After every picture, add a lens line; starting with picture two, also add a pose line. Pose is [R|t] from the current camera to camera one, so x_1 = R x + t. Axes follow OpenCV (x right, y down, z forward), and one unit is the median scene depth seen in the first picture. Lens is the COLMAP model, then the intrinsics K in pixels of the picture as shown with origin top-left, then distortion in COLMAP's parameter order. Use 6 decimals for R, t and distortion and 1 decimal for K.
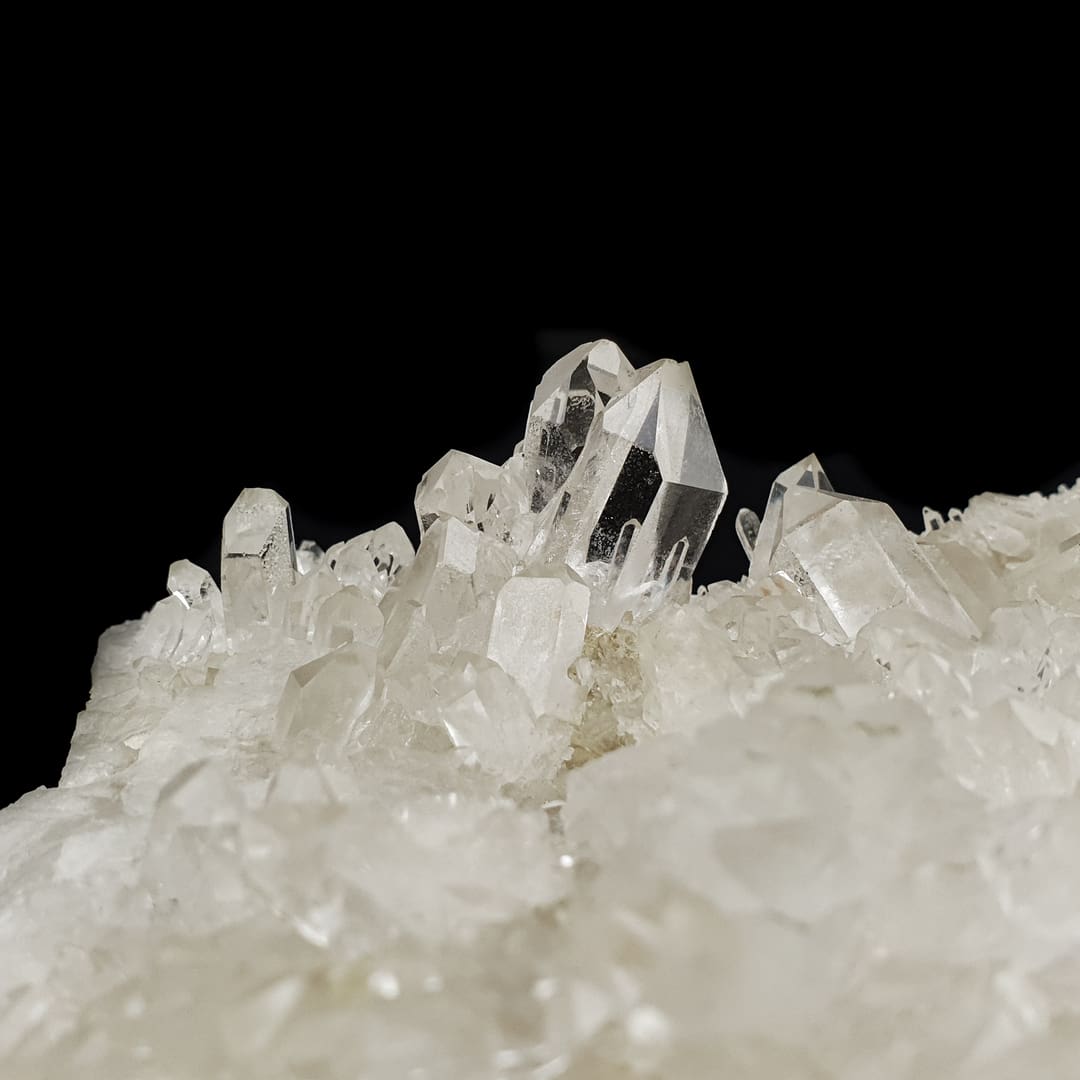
lens RADIAL K [[1943.6, 0, 540.0], [0, 1943.6, 540.0], [0, 0, 1]] dist [0.523508, -3.705759]
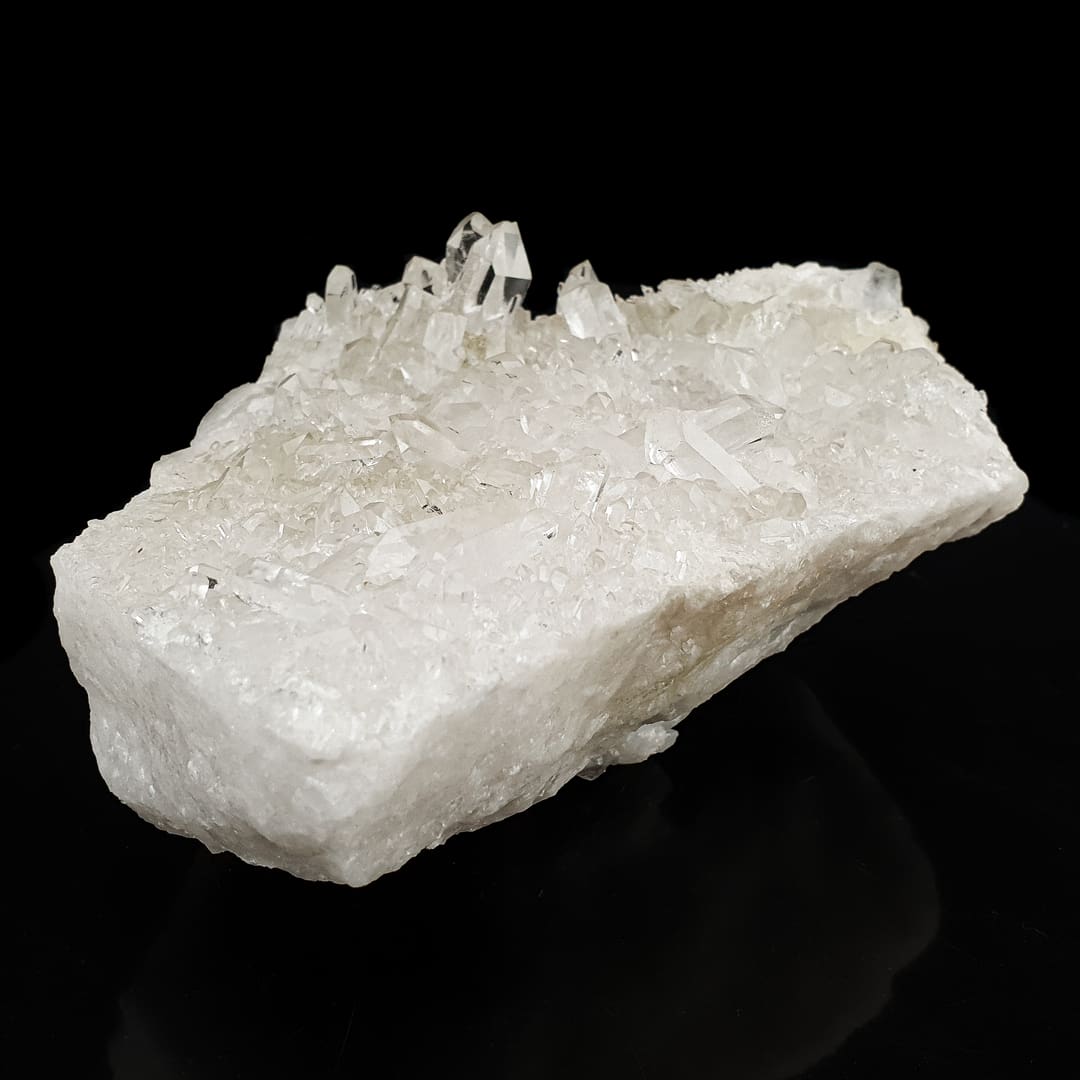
lens RADIAL K [[1943.6, 0, 540.0], [0, 1943.6, 540.0], [0, 0, 1]] dist [0.523508, -3.705759]
pose [[0.988720, 0.065802, -0.134546, 0.460437], [-0.042178, 0.984292, 0.171436, -0.124089], [0.143713, -0.163828, 0.975965, -1.414457]]
